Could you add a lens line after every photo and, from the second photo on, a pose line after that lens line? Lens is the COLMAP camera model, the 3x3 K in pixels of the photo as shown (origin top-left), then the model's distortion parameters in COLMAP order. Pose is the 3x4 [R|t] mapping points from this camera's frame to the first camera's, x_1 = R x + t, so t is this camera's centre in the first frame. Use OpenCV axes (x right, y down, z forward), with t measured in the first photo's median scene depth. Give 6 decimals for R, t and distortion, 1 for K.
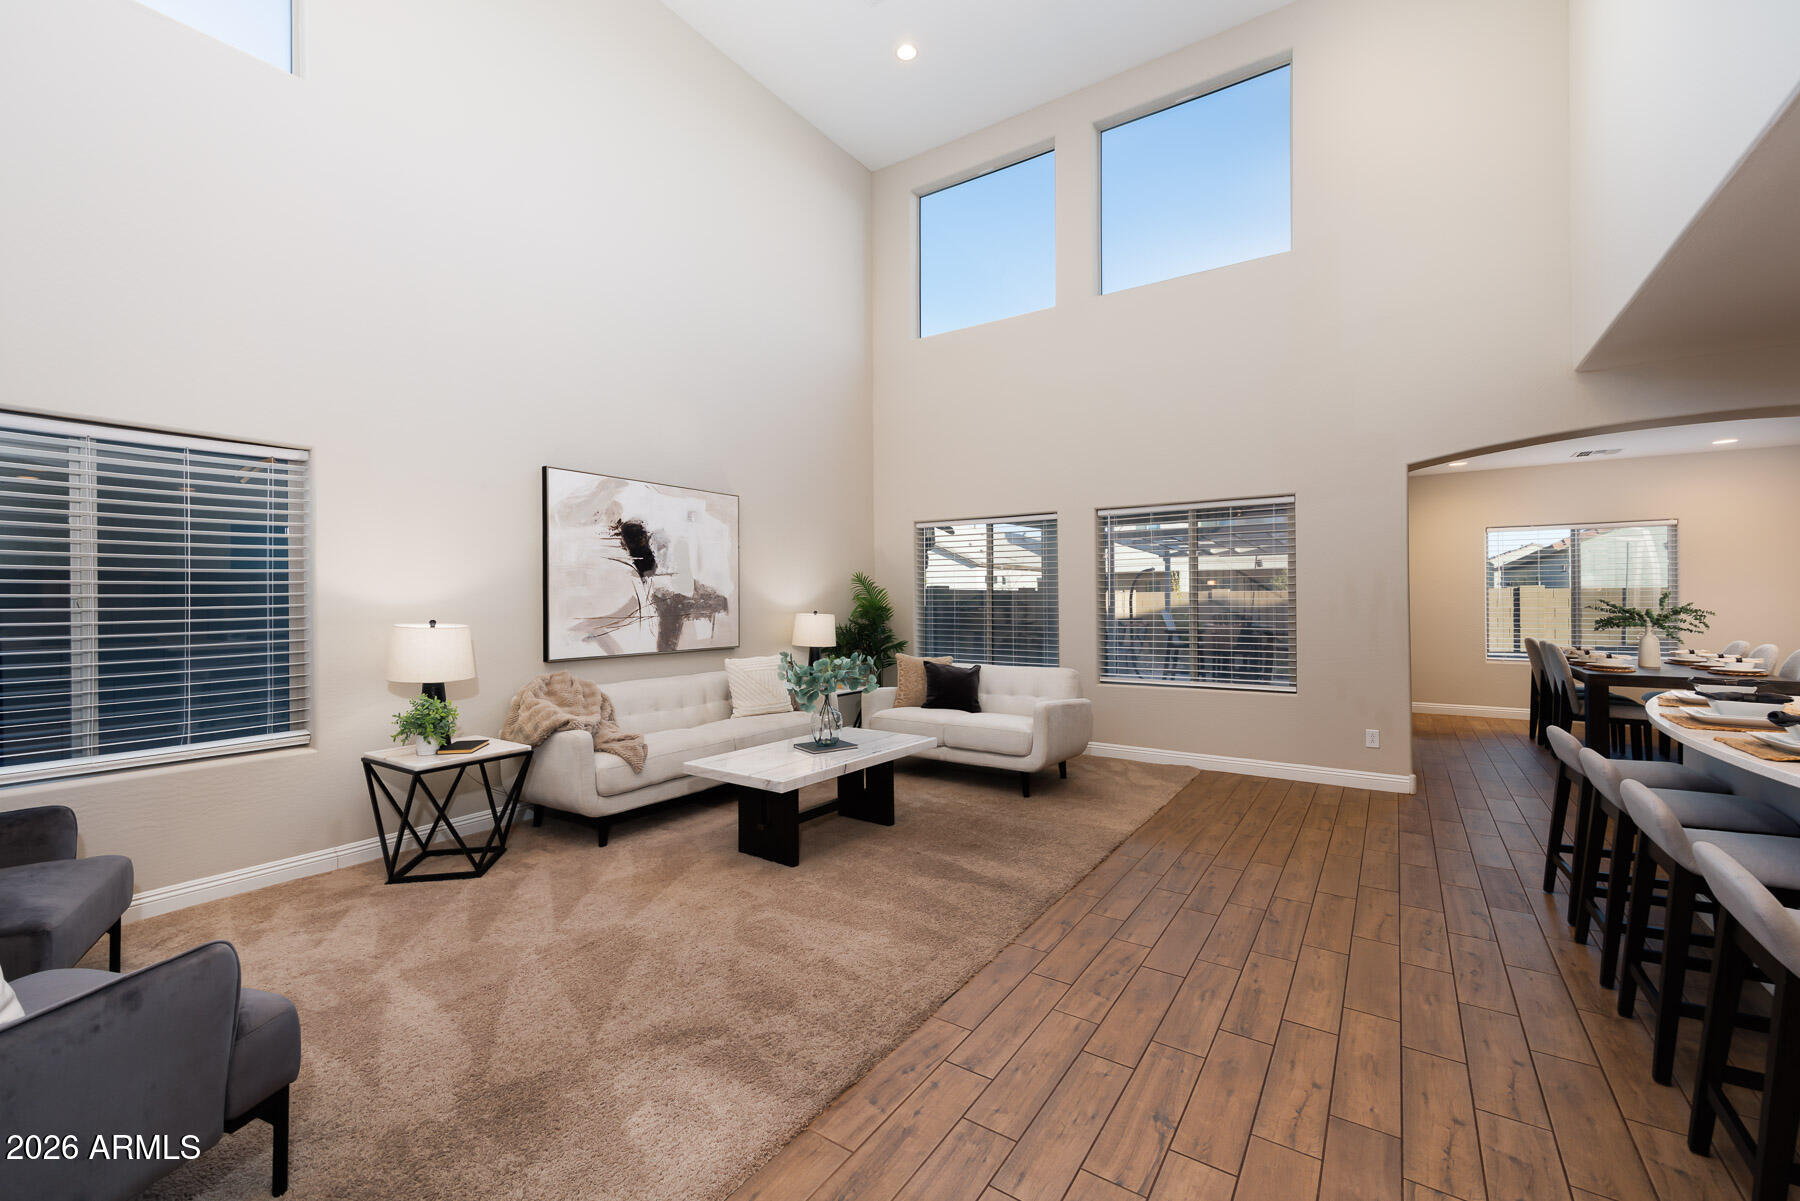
lens RADIAL K [[735.0, 0, 901.9], [0, 735.0, 608.4], [0, 0, 1]] dist [-0.000195, 0.000240]
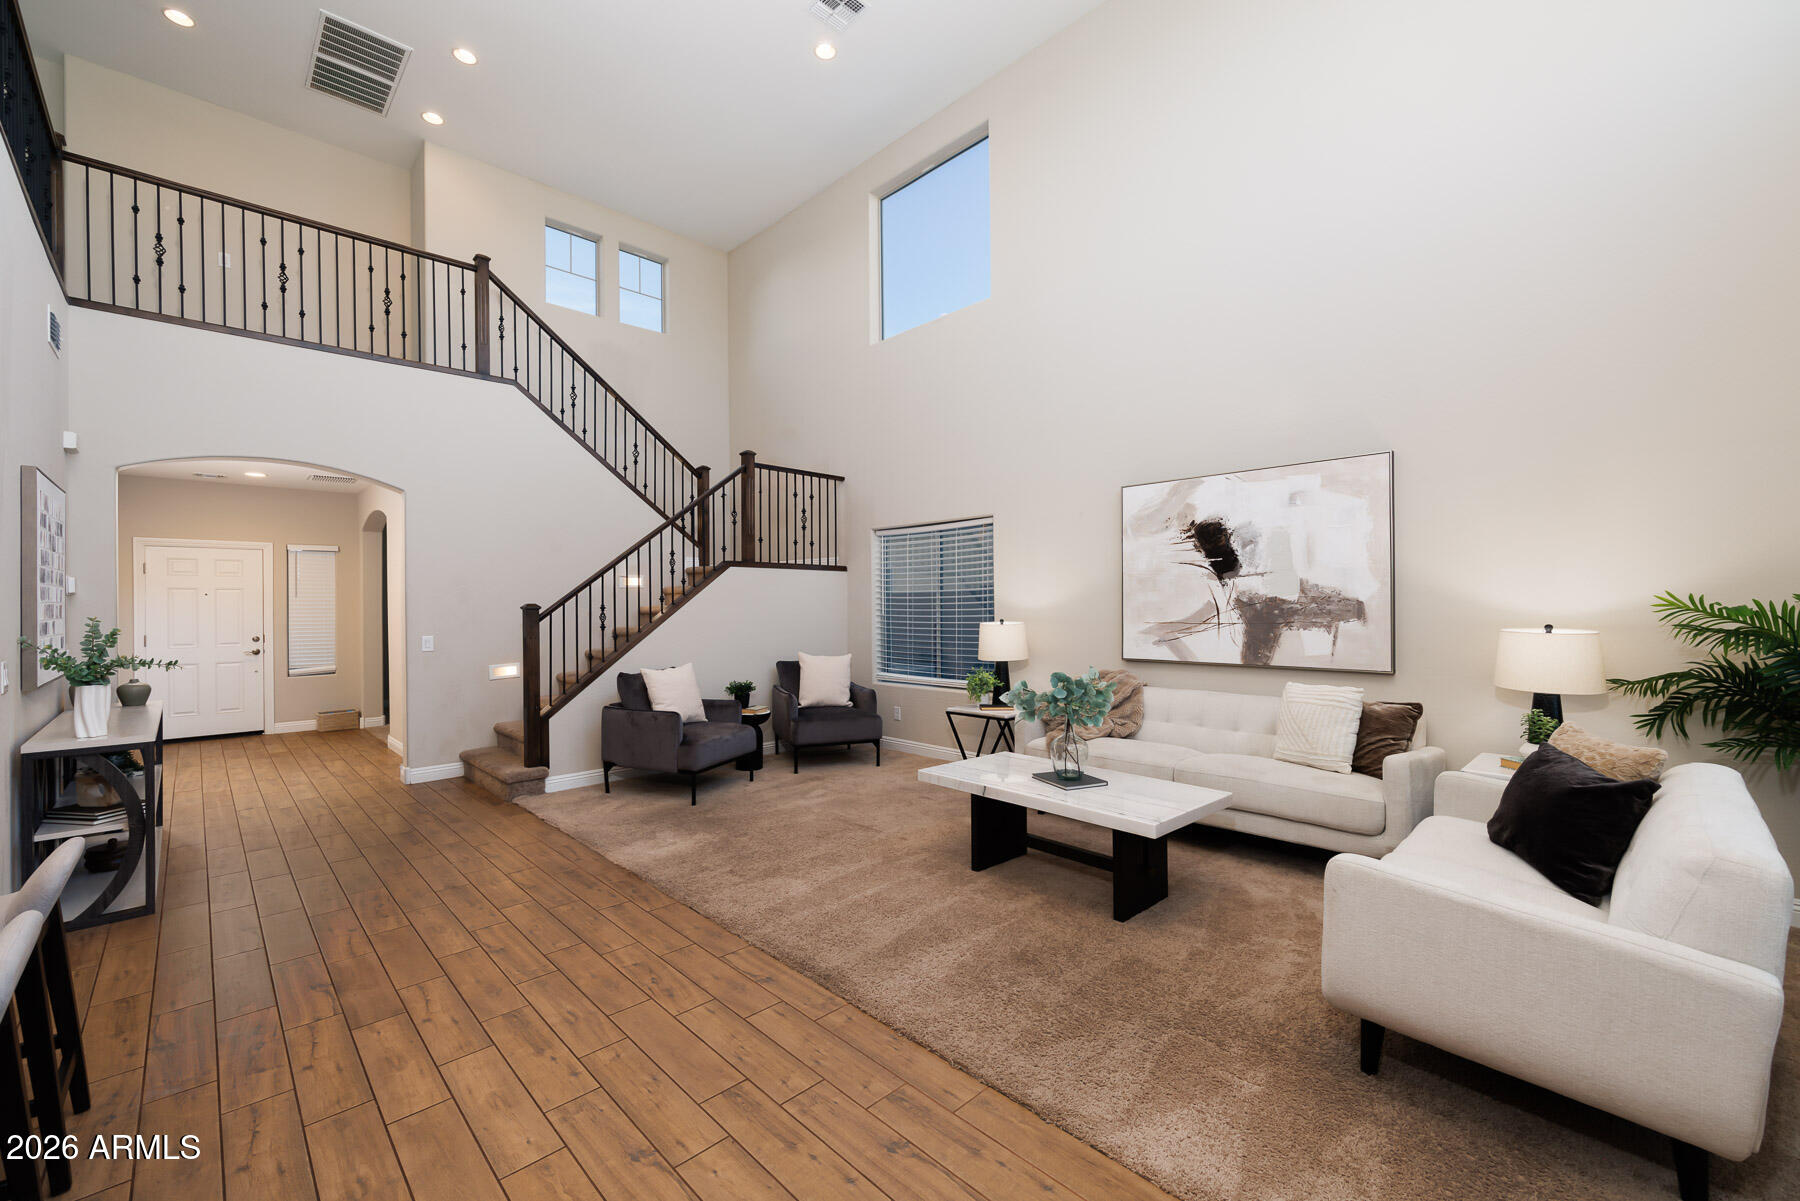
lens RADIAL K [[745.1, 0, 895.7], [0, 745.1, 606.0], [0, 0, 1]] dist [-0.002912, -0.000162]
pose [[-0.218892, 0.005721, -0.975732, 0.652690], [-0.003718, 0.999971, 0.006698, -0.014962], [0.975742, 0.005094, -0.218864, 0.831512]]
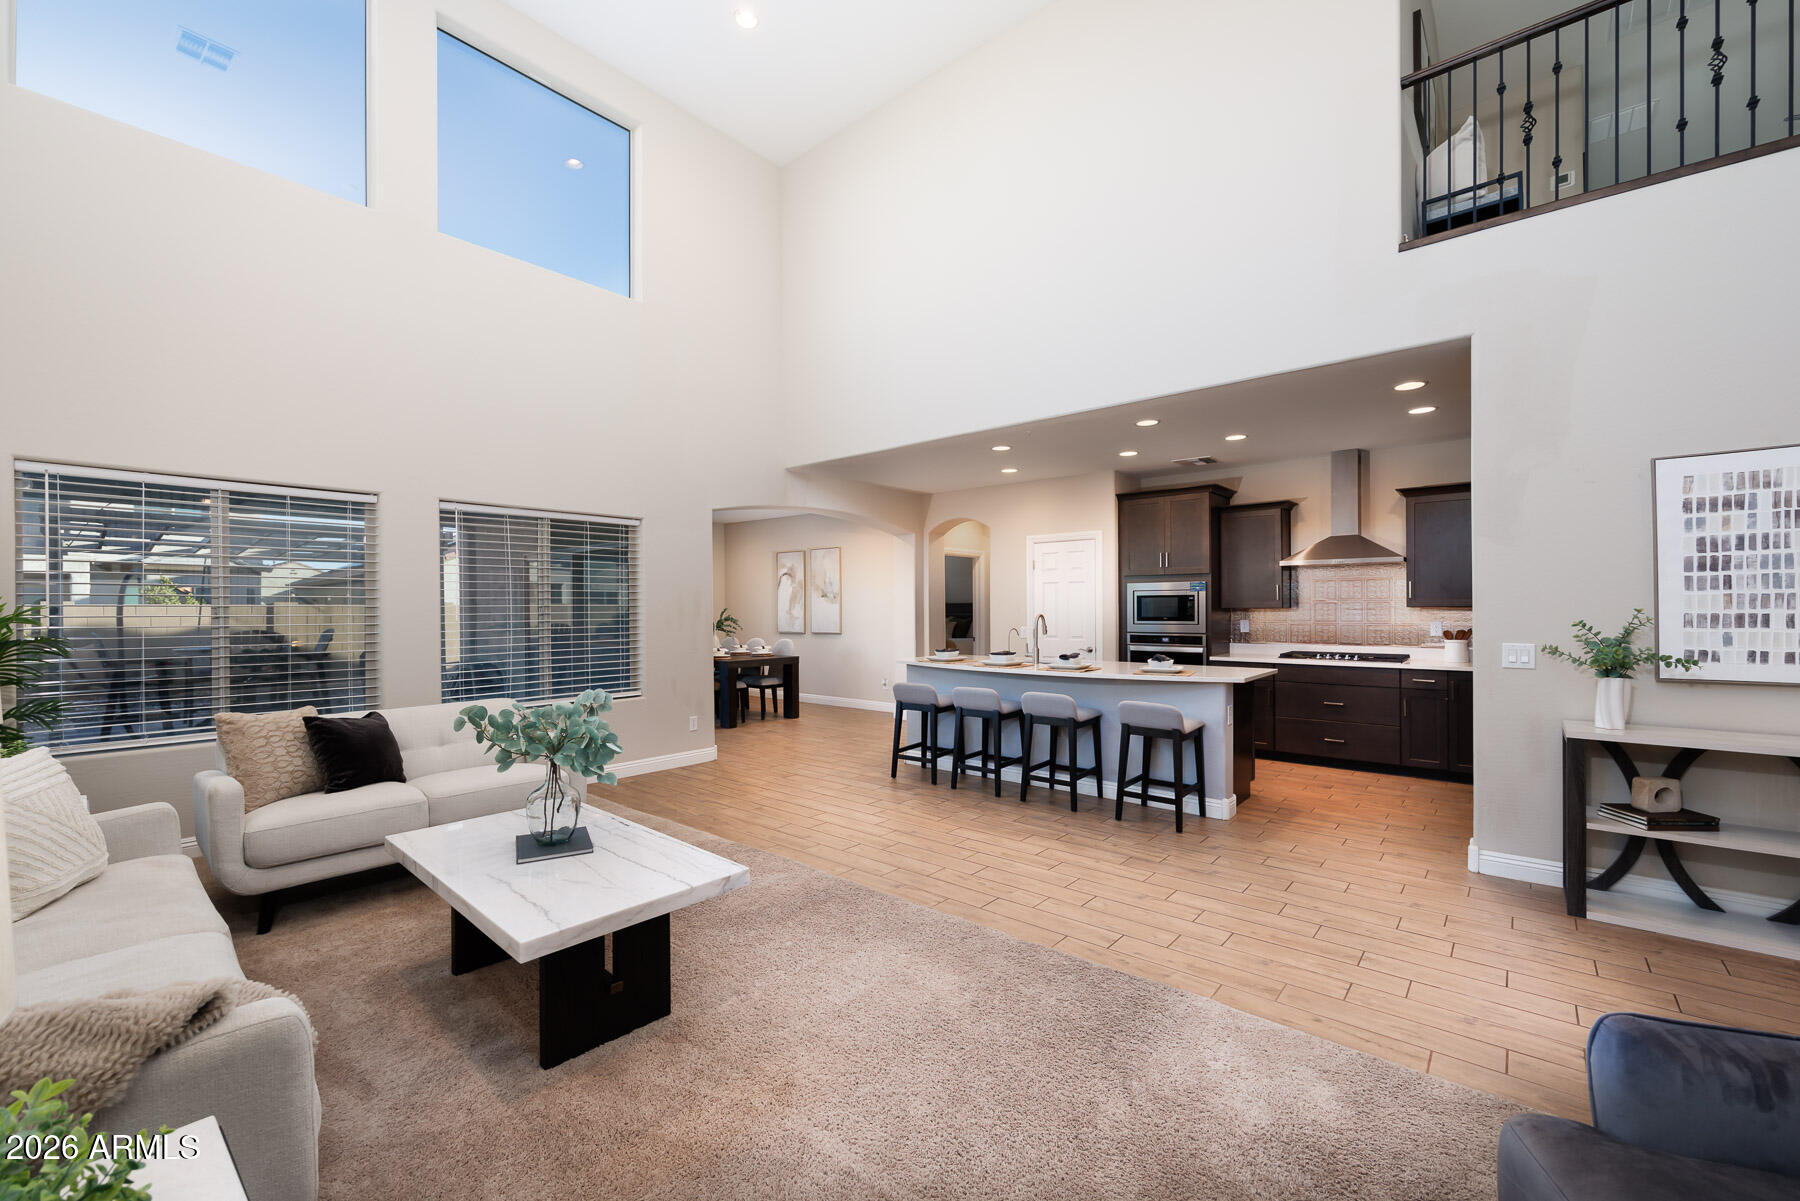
lens RADIAL K [[735.0, 0, 901.9], [0, 735.0, 608.4], [0, 0, 1]] dist [-0.000195, 0.000240]
pose [[0.118123, 0.001782, 0.992997, -0.586762], [0.015843, 0.999868, -0.003679, -0.007145], [-0.992873, 0.016167, 0.118079, 0.526601]]
